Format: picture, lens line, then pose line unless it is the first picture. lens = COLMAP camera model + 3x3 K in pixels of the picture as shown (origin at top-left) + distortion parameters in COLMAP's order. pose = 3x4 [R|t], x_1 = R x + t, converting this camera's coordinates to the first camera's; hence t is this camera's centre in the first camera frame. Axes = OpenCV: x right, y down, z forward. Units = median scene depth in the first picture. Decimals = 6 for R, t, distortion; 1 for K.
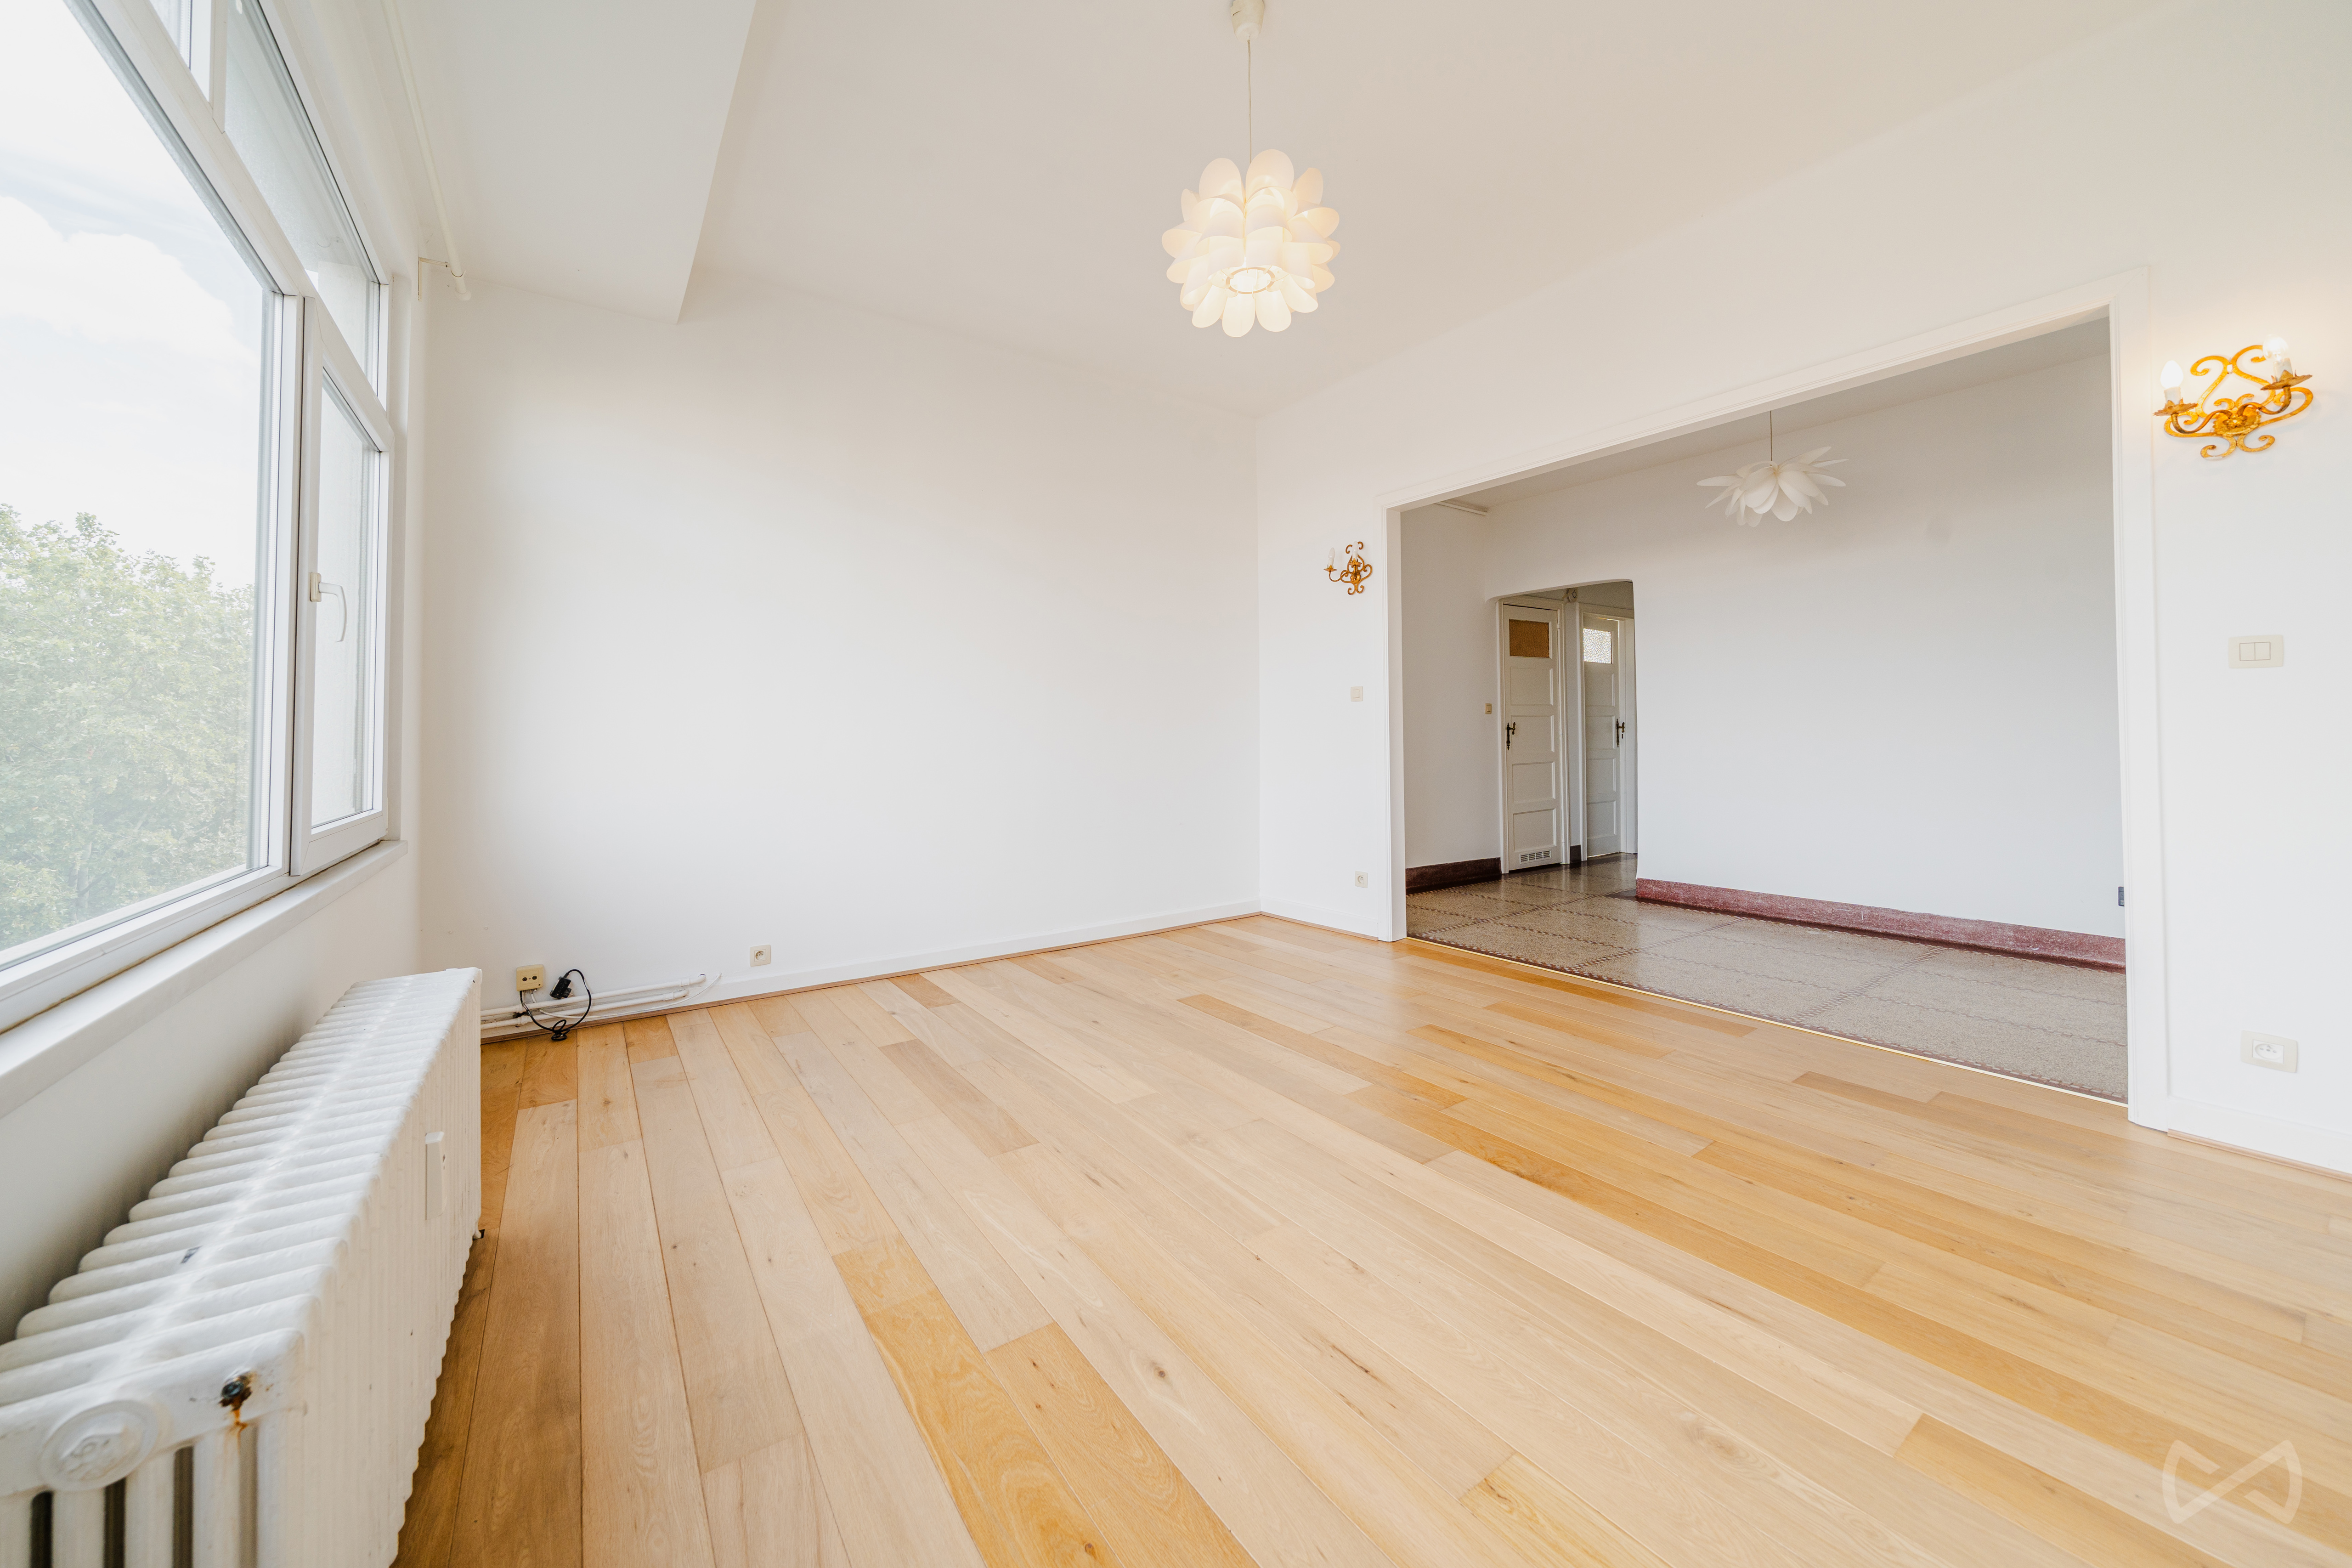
lens RADIAL K [[820.3, 0, 1095.8], [0, 820.3, 732.2], [0, 0, 1]] dist [-0.000417, -0.000087]
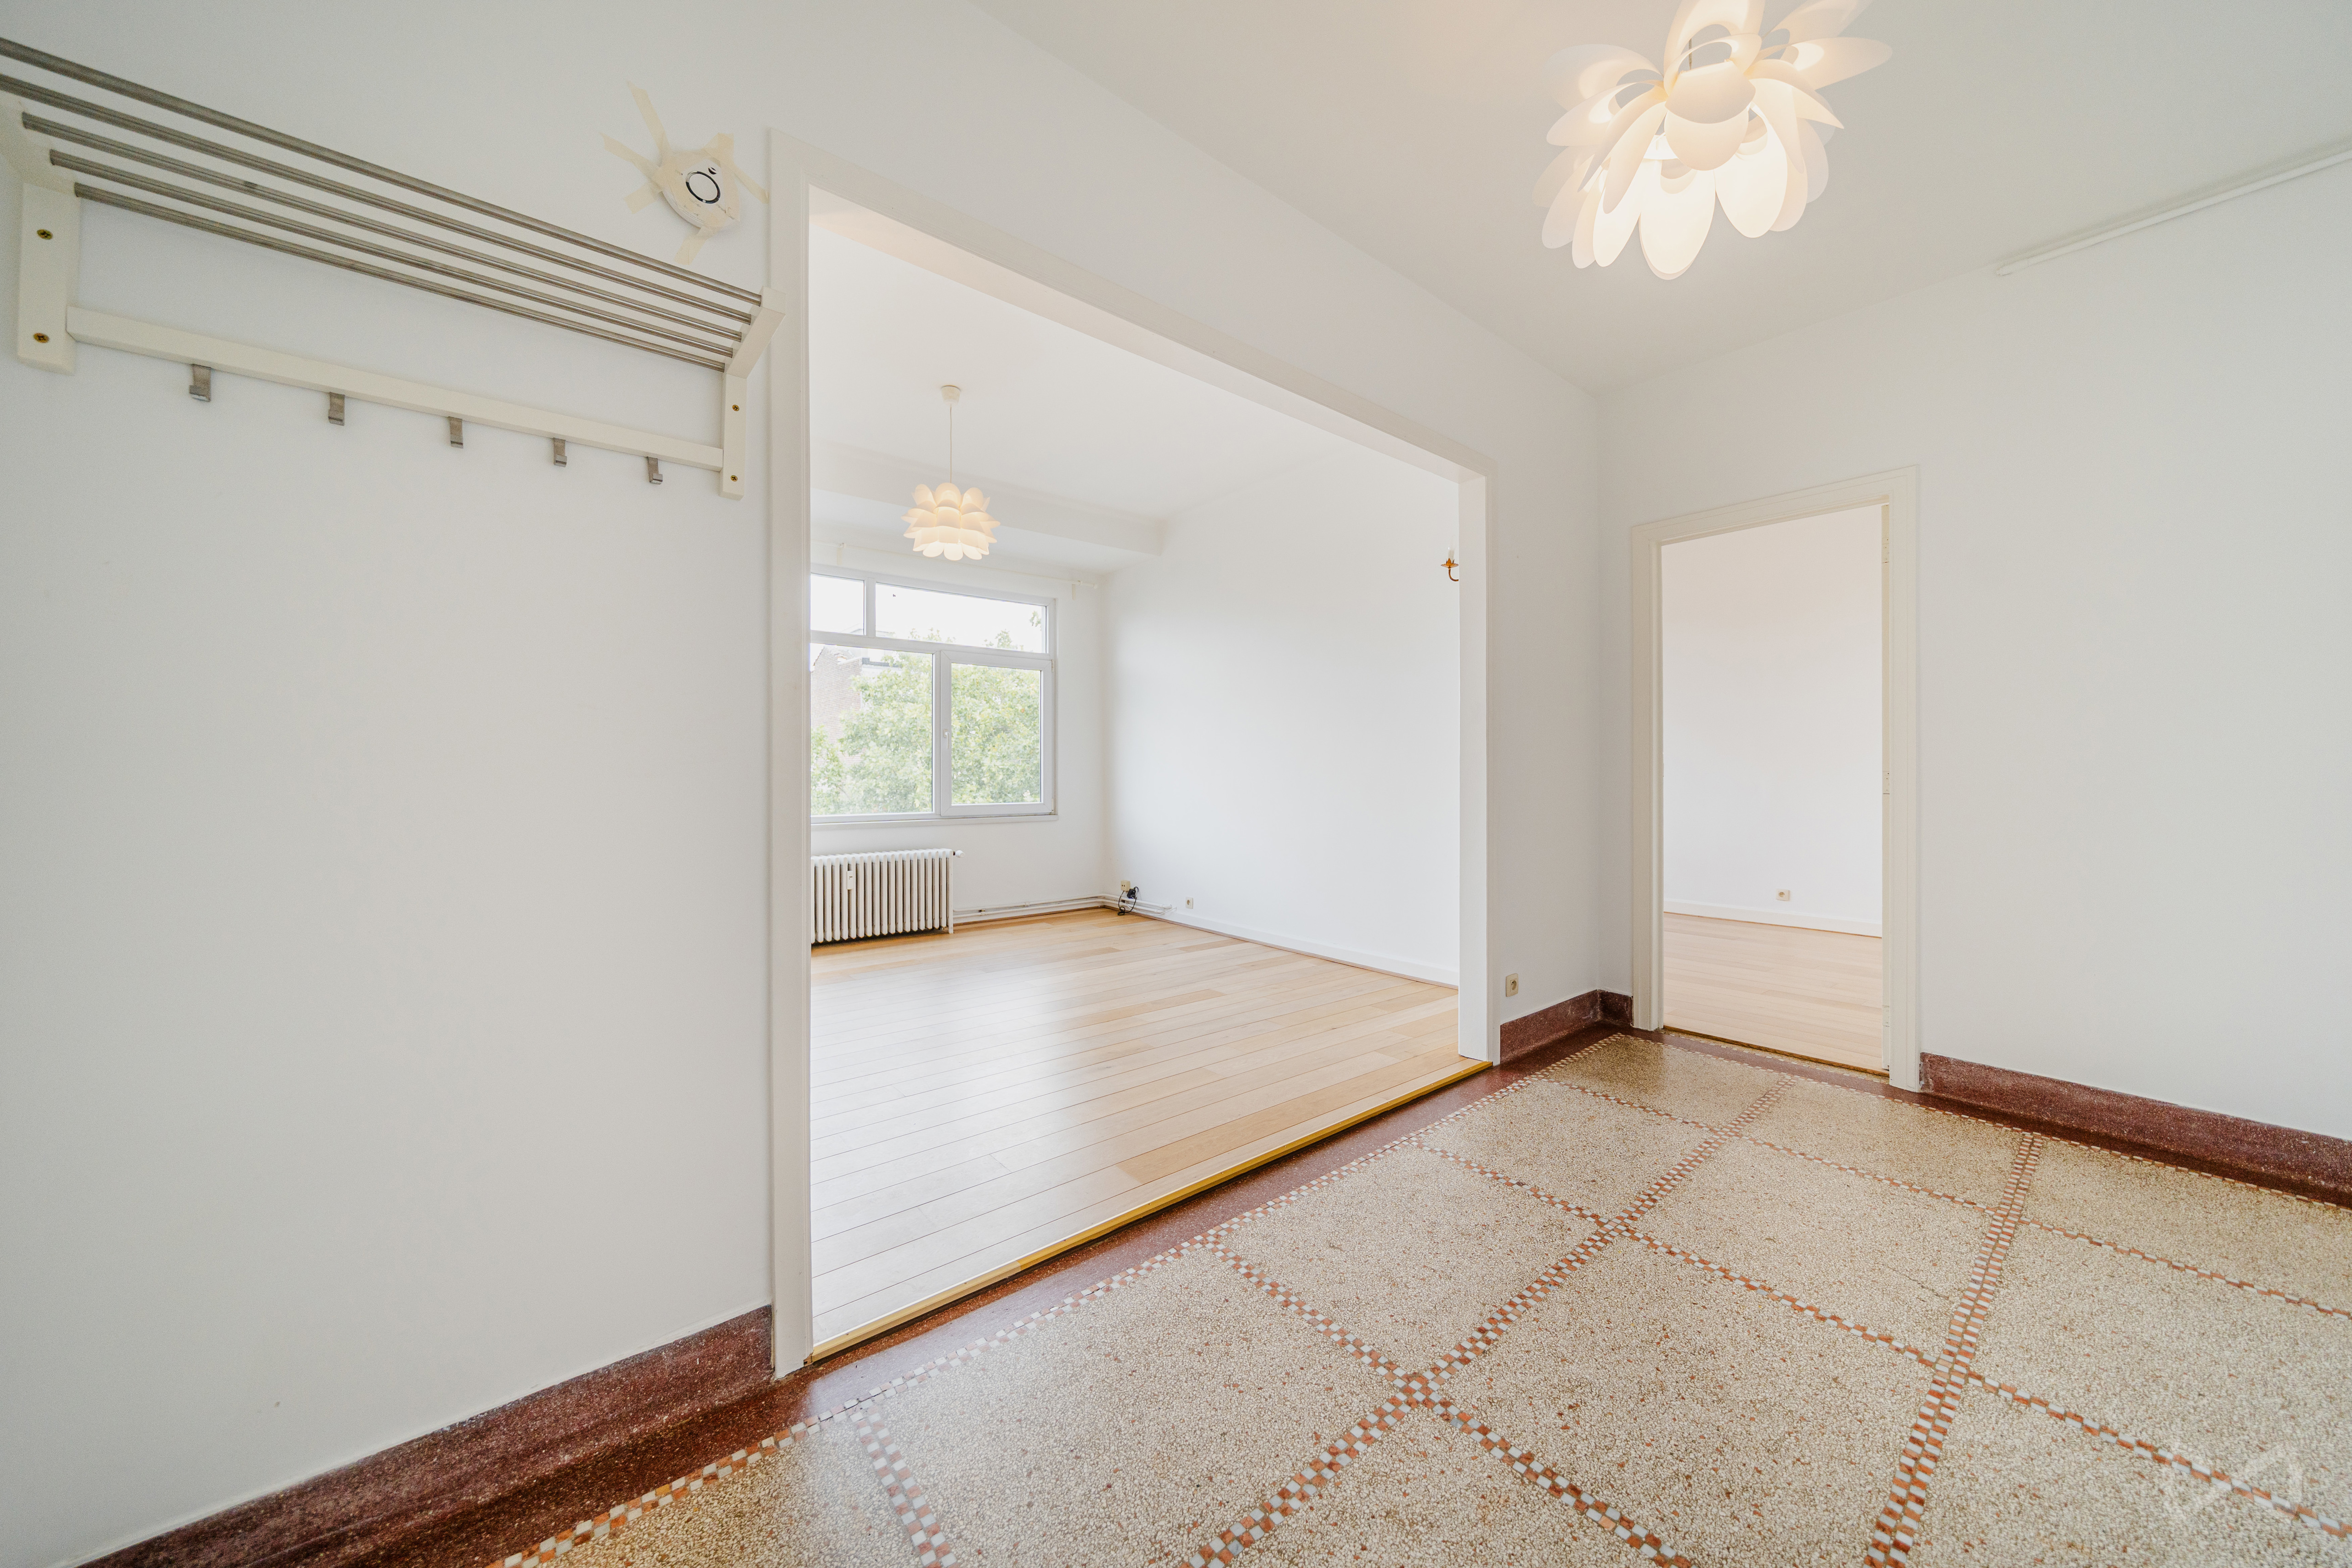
lens RADIAL K [[820.4, 0, 1212.1], [0, 820.4, 772.3], [0, 0, 1]] dist [-0.000250, -0.000184]
pose [[0.134130, 0.008669, -0.990926, 2.126634], [-0.001415, 0.999962, 0.008557, -0.031562], [0.990963, 0.000255, 0.134137, 1.312371]]
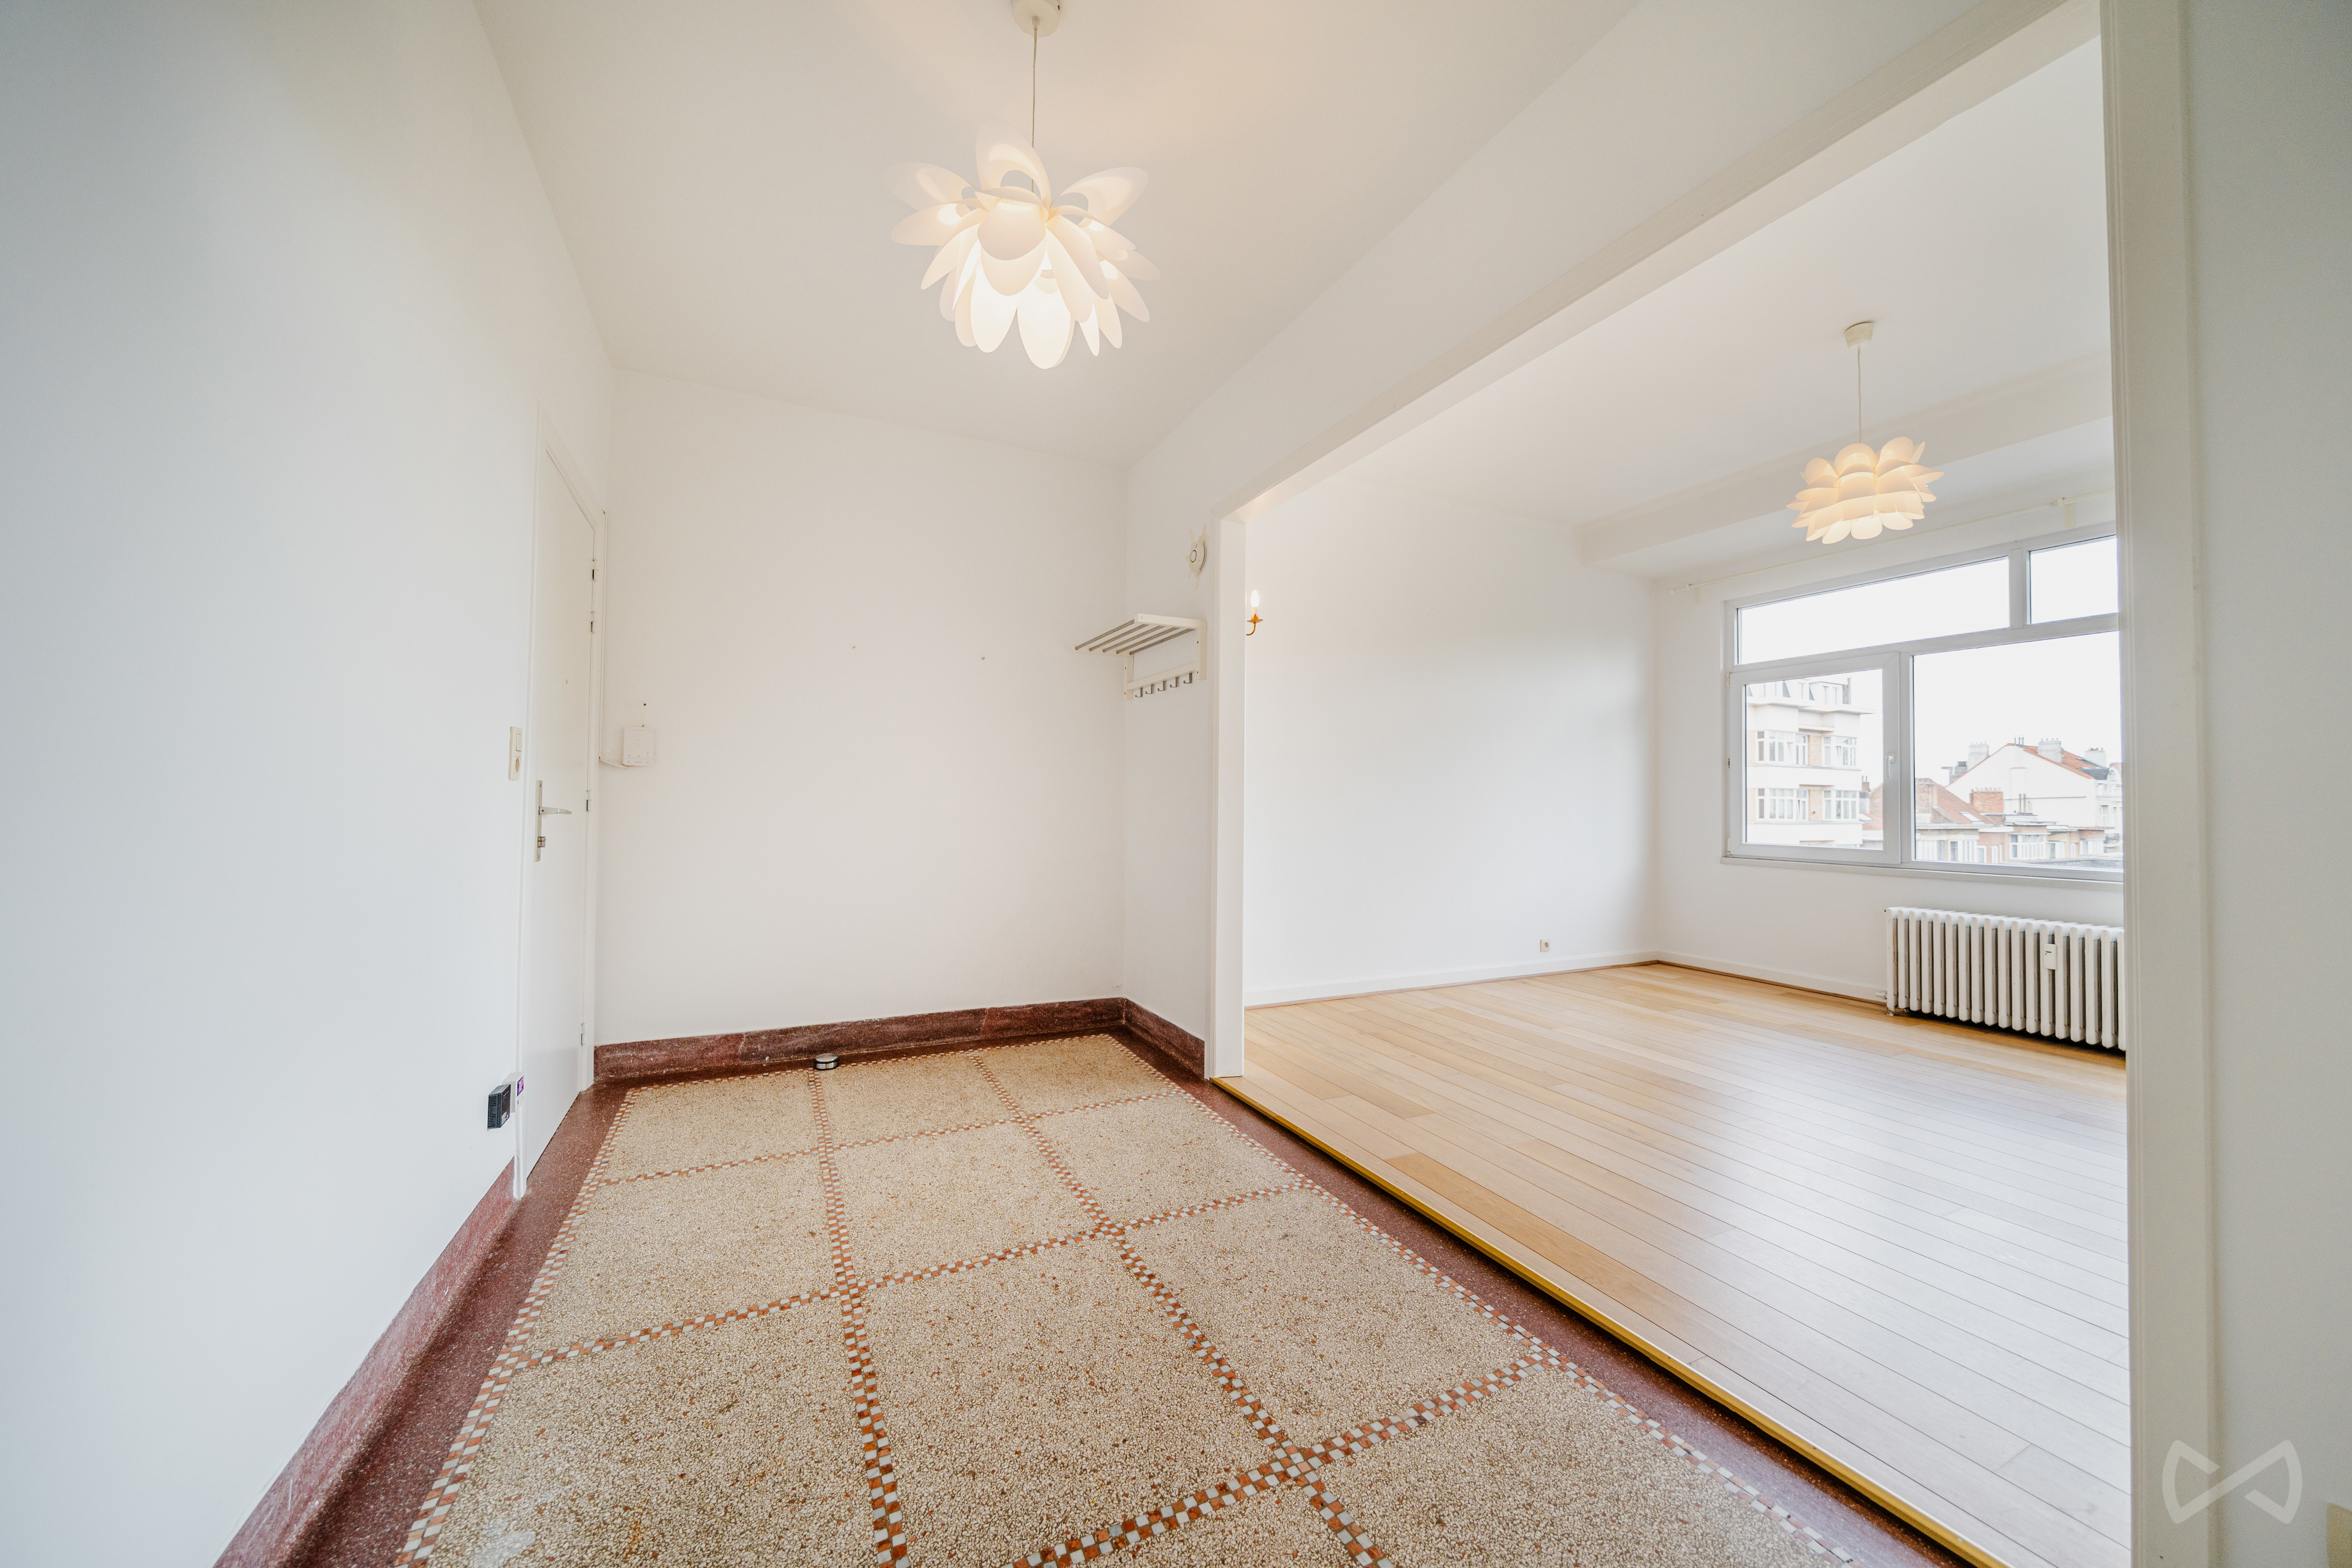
lens RADIAL K [[801.7, 0, 1163.8], [0, 801.7, 781.2], [0, 0, 1]] dist [-0.000669, -0.000129]
pose [[-0.993073, 0.000578, 0.117494, 1.276569], [-0.002954, 0.999549, -0.029879, -0.012809], [-0.117459, -0.030019, -0.992624, 2.559406]]
